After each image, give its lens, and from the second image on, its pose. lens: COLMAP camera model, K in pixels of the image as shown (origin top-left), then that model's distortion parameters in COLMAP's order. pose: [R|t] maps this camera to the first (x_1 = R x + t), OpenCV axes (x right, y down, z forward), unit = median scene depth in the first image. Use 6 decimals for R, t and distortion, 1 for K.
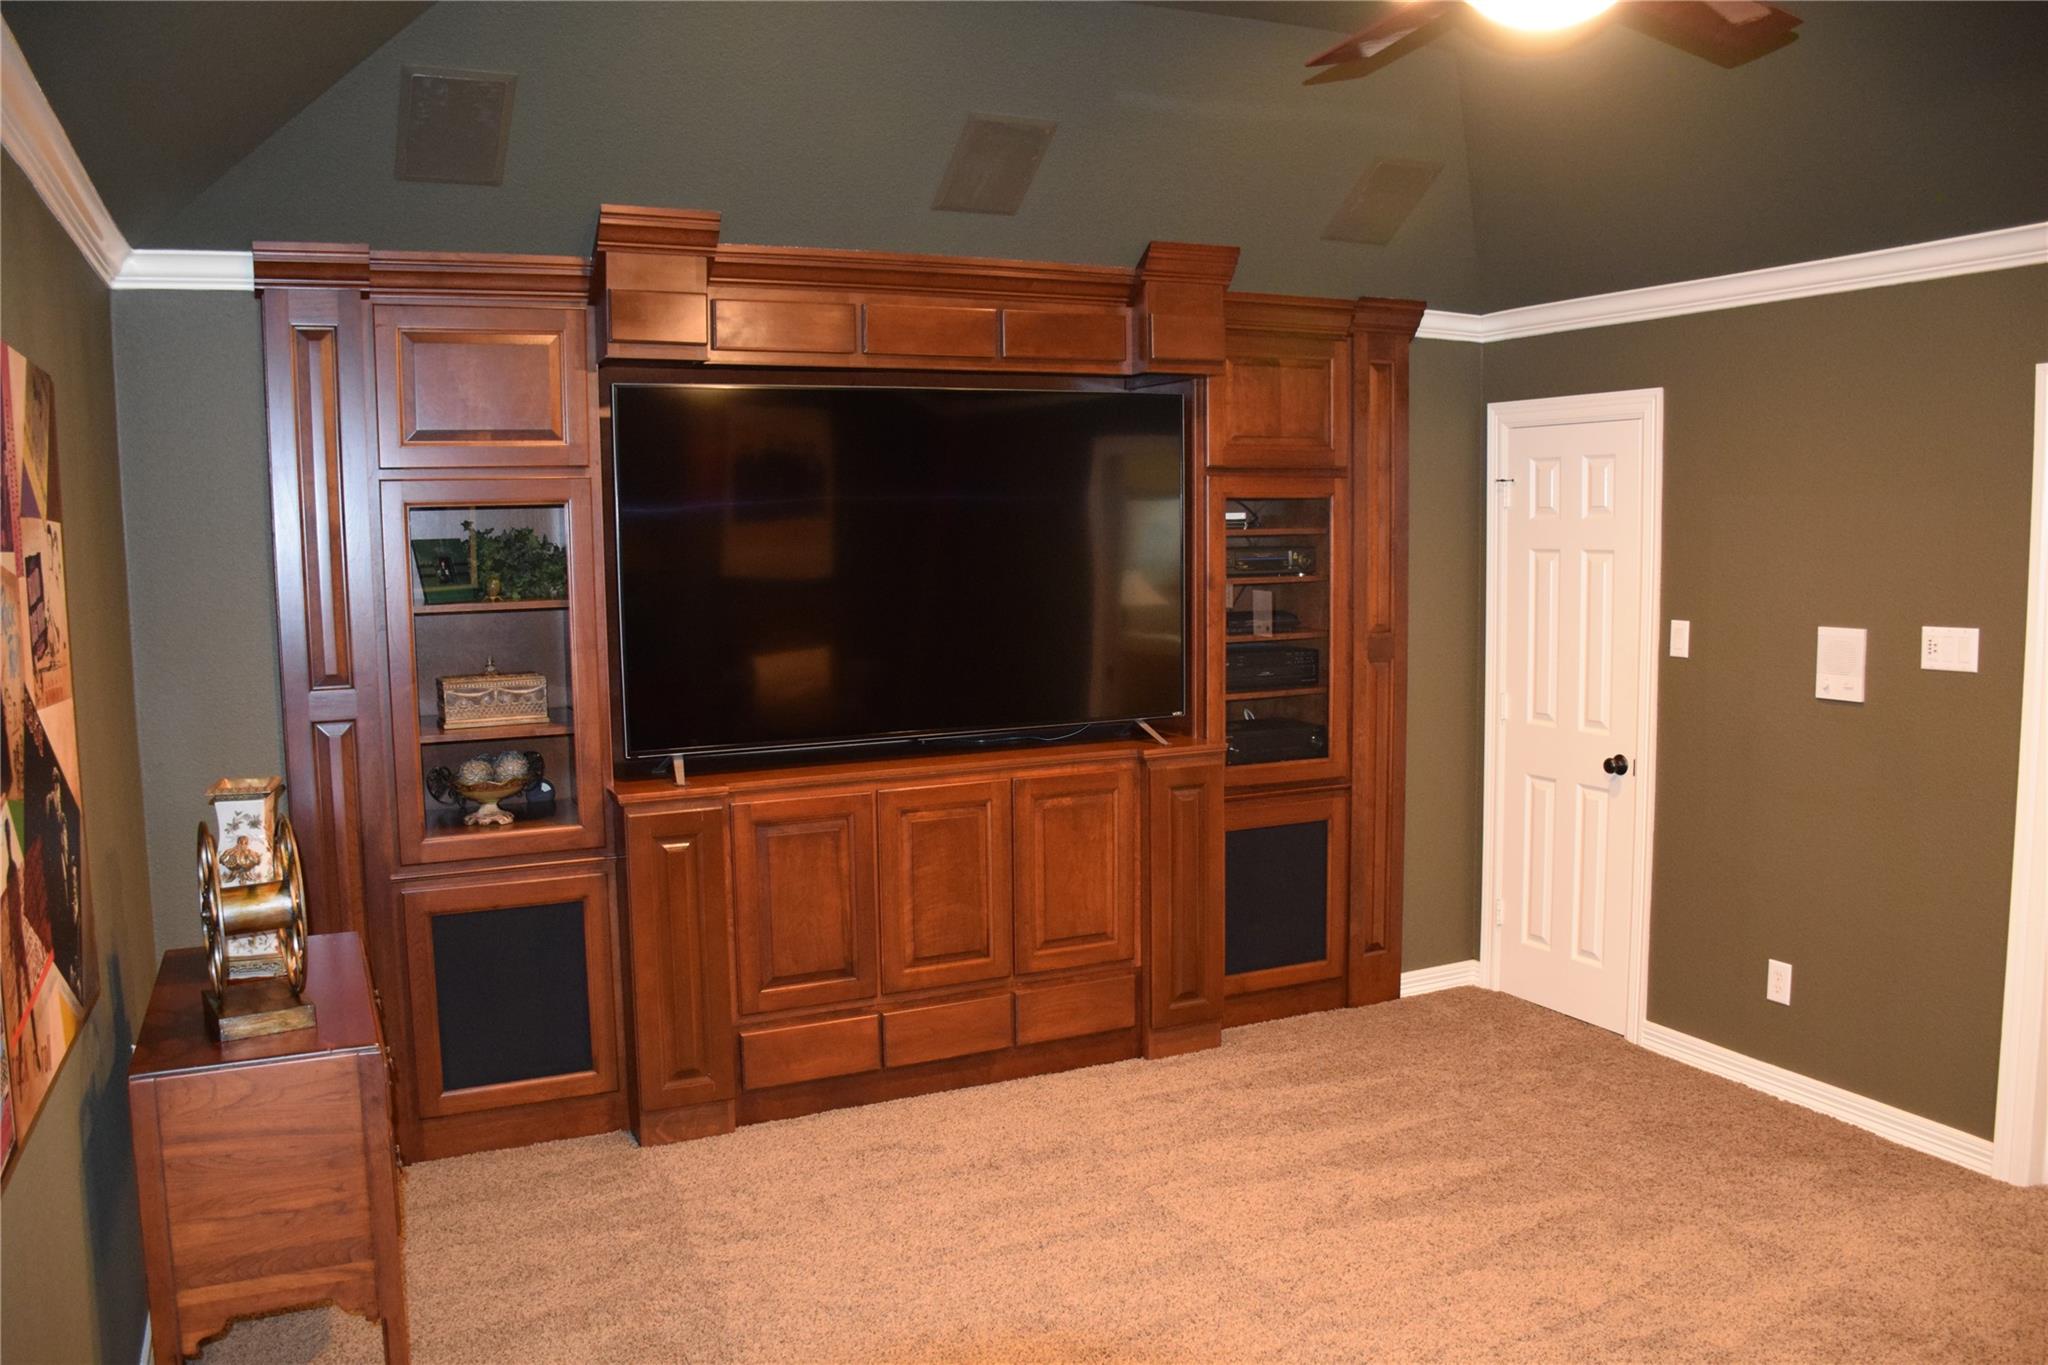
lens RADIAL K [[1592.2, 0, 1024.0], [0, 1592.2, 682.5], [0, 0, 1]] dist [-0.252917, 0.177434]
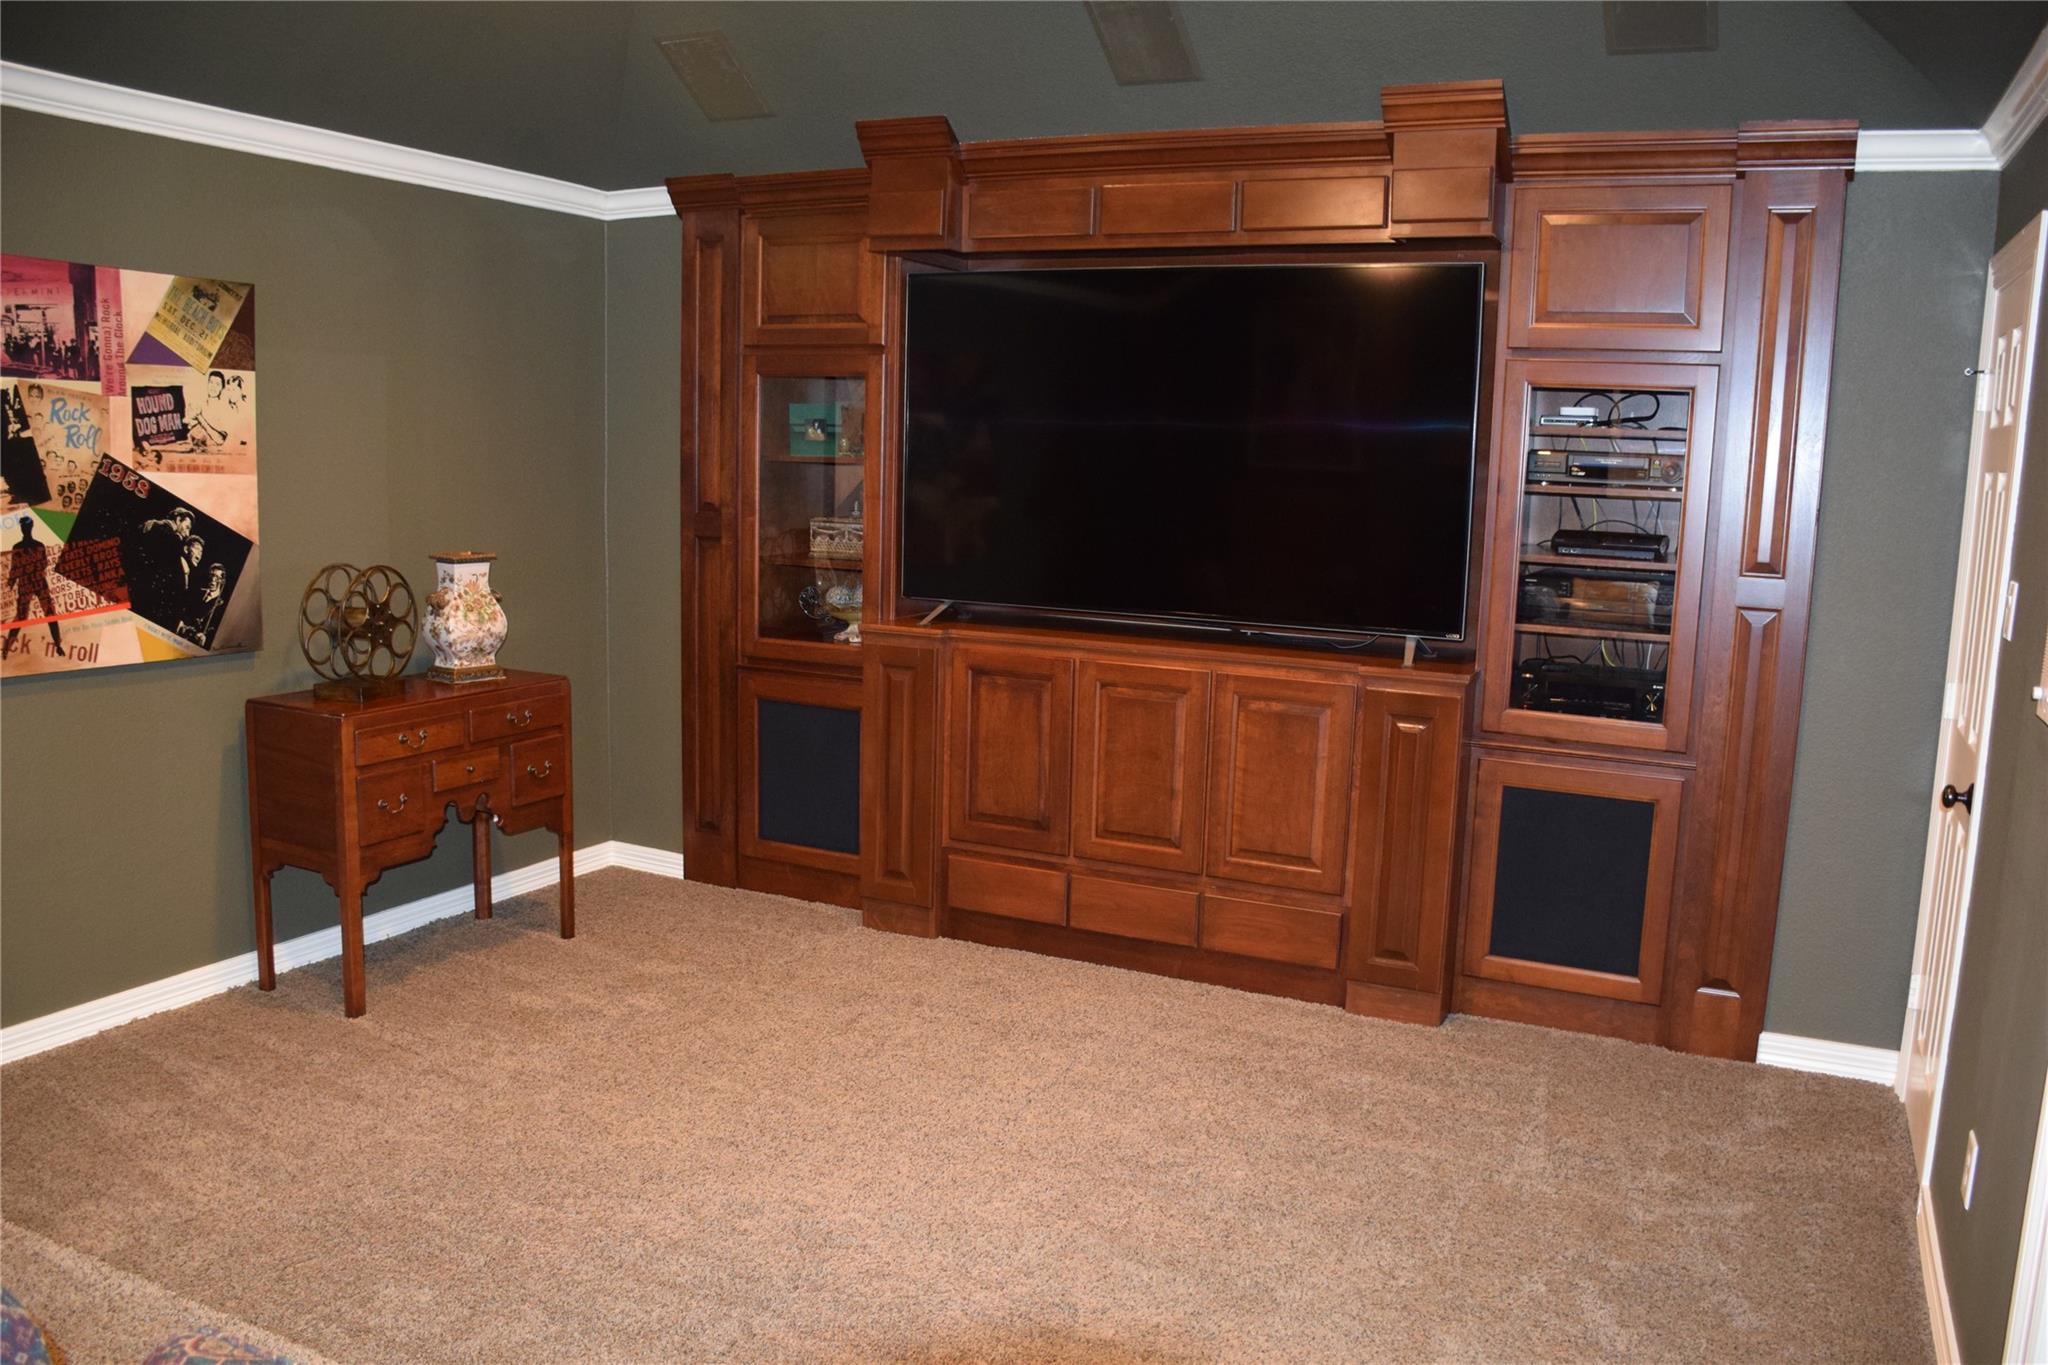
lens RADIAL K [[1592.2, 0, 1024.0], [0, 1592.2, 682.5], [0, 0, 1]] dist [-0.252917, 0.177434]
pose [[0.605322, 0.159263, -0.779885, 0.666214], [-0.099739, 0.987233, 0.124192, -0.040381], [0.789707, 0.002609, 0.613479, 0.319723]]
